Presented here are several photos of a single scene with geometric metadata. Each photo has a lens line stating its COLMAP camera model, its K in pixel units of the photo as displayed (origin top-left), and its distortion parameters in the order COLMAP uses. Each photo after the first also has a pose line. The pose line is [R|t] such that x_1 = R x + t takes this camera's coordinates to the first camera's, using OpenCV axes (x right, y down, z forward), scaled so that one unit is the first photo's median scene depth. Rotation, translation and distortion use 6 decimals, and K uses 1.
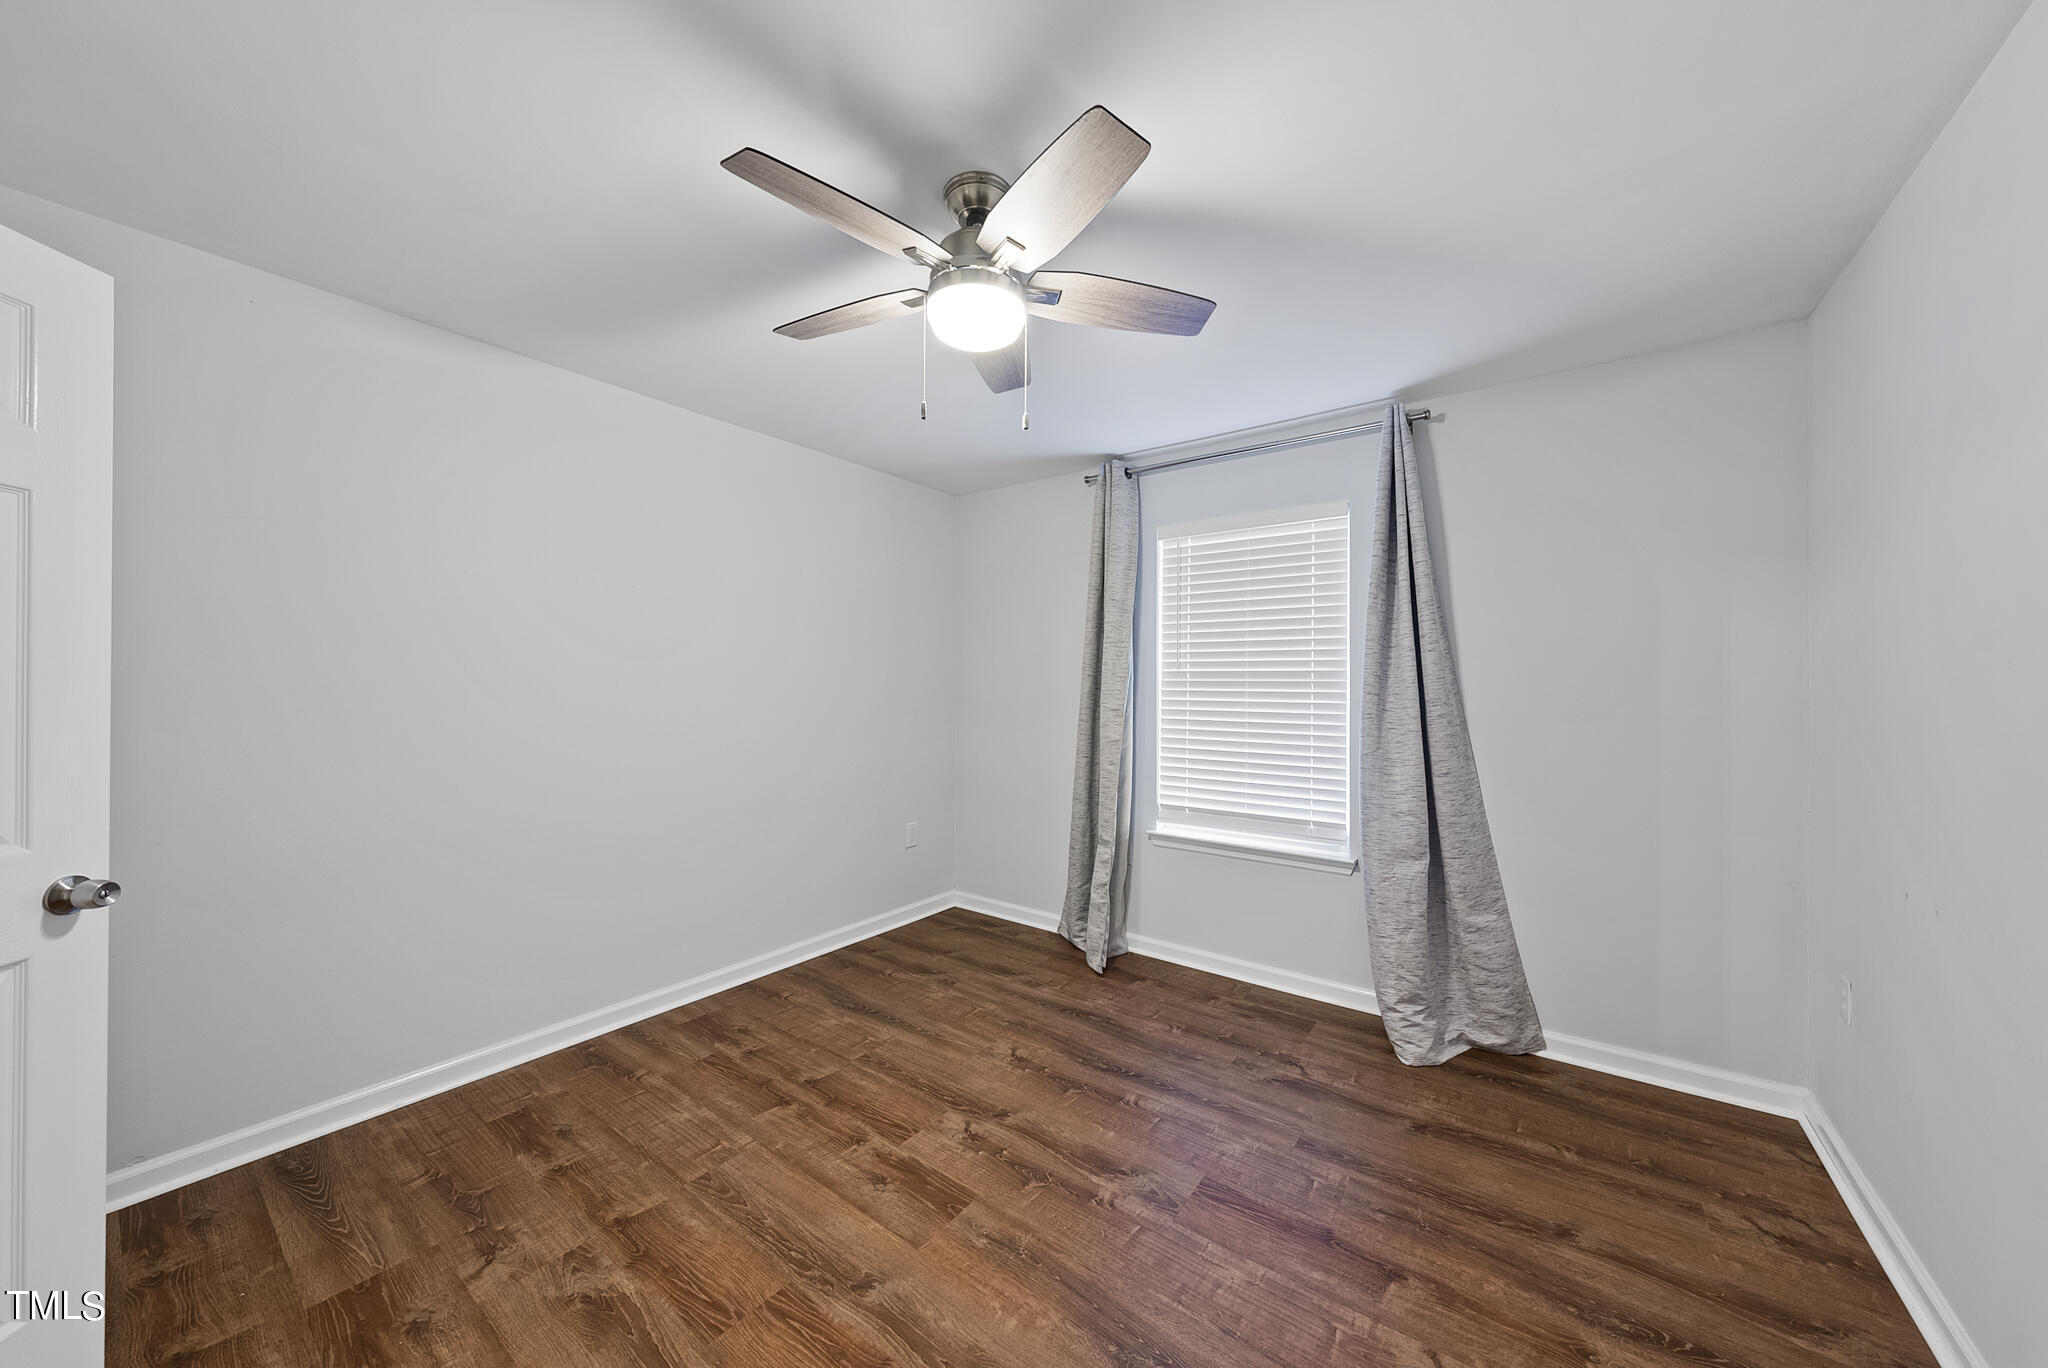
lens RADIAL K [[720.9, 0, 1035.7], [0, 720.9, 683.9], [0, 0, 1]] dist [0.000673, -0.000715]
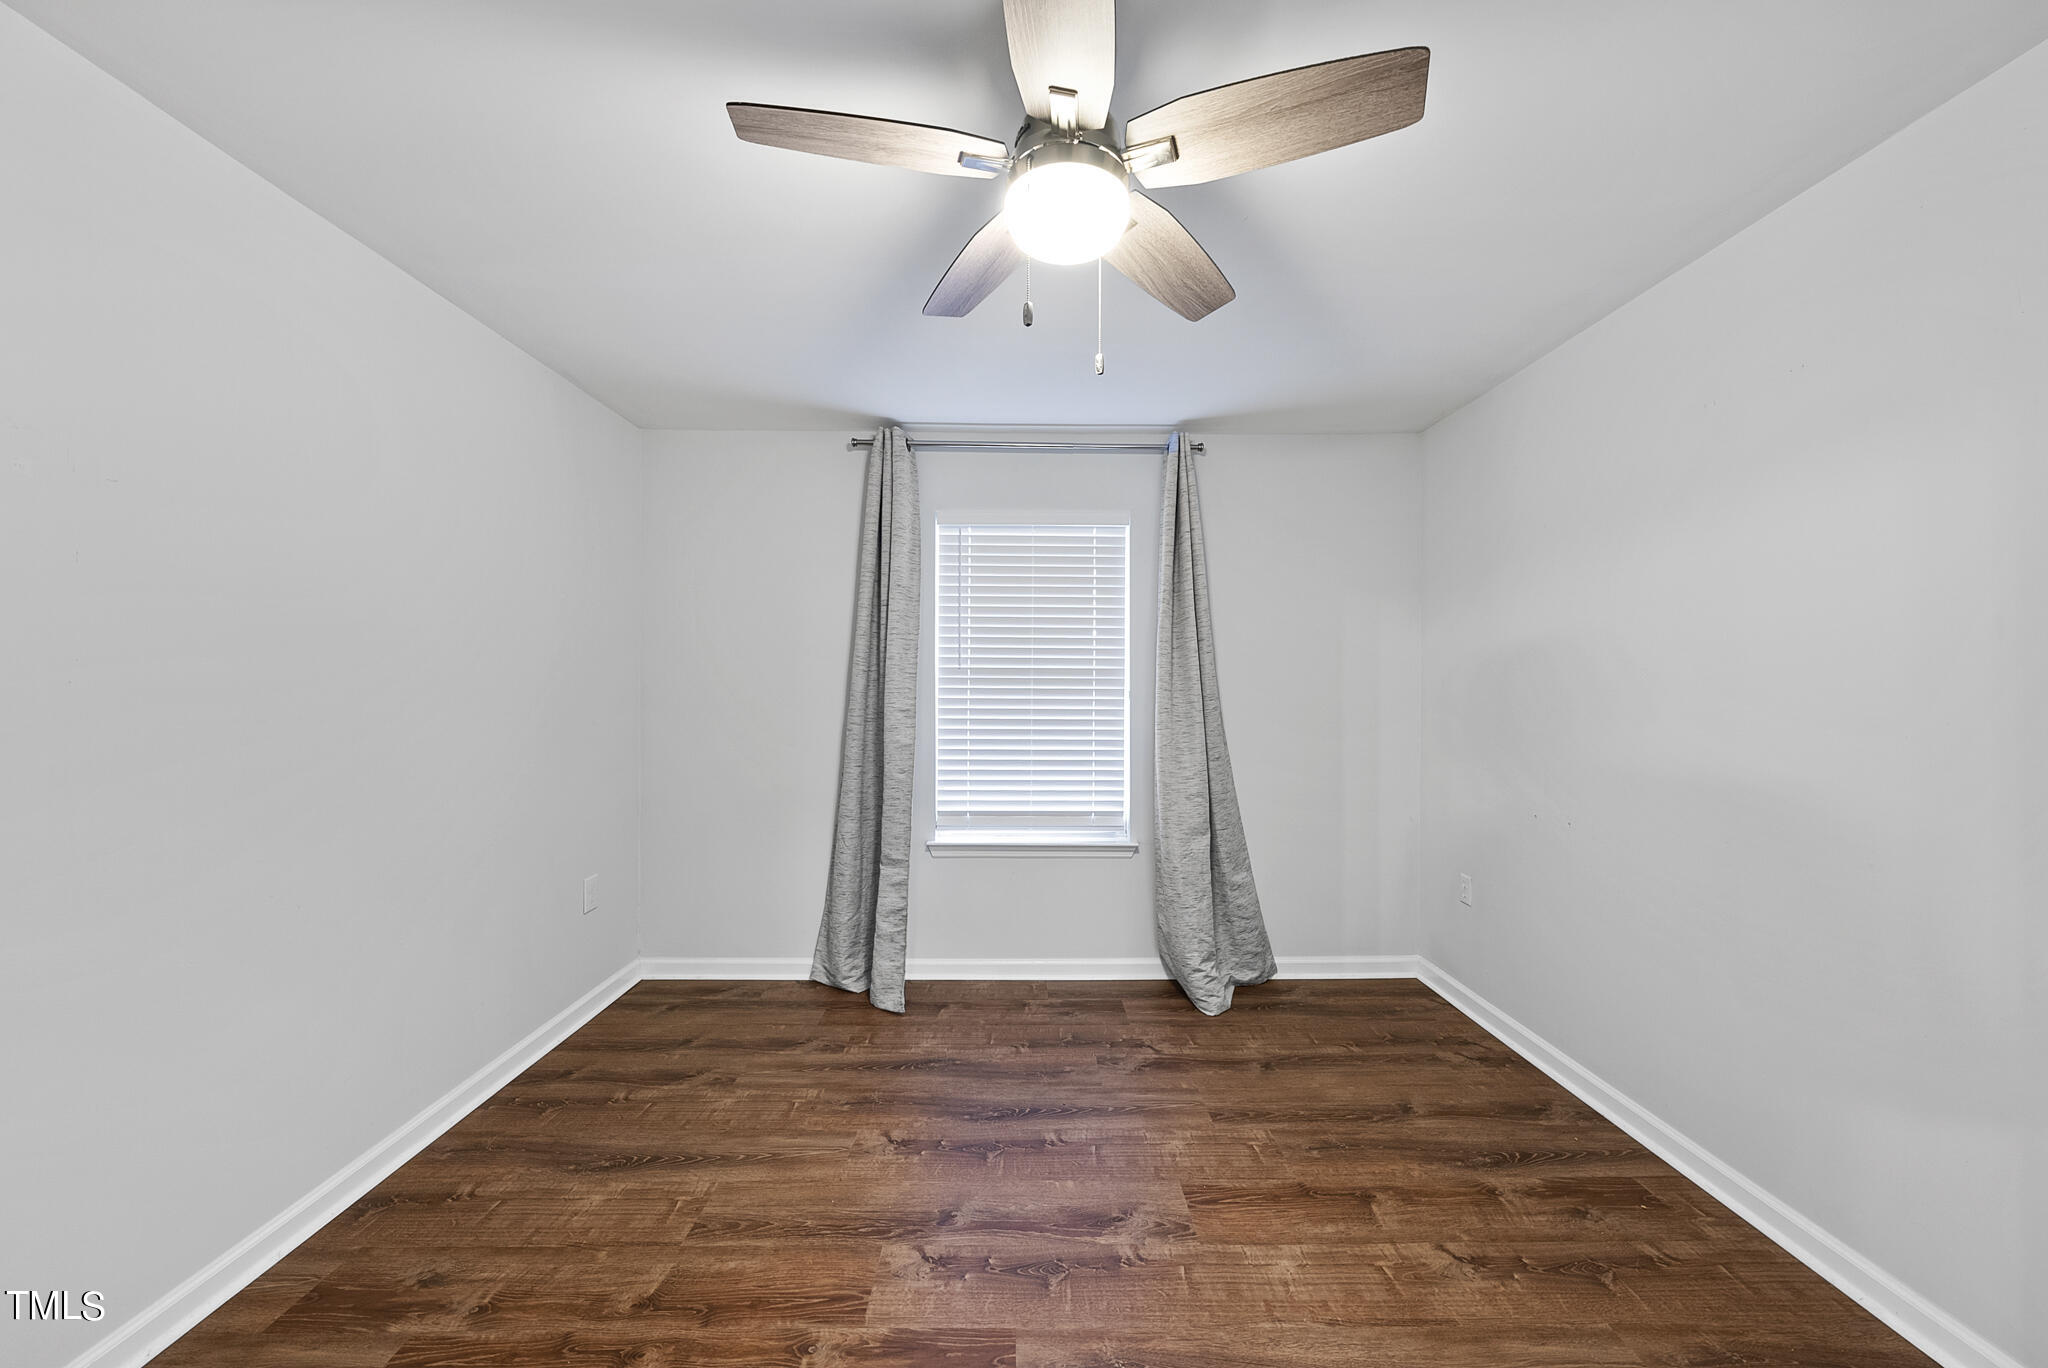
lens RADIAL K [[720.9, 0, 1035.7], [0, 720.9, 683.9], [0, 0, 1]] dist [0.000673, -0.000715]
pose [[0.795189, -0.002091, 0.606358, -0.378311], [0.000024, 0.999994, 0.003417, 0.000629], [-0.606362, -0.002703, 0.795184, 0.254014]]
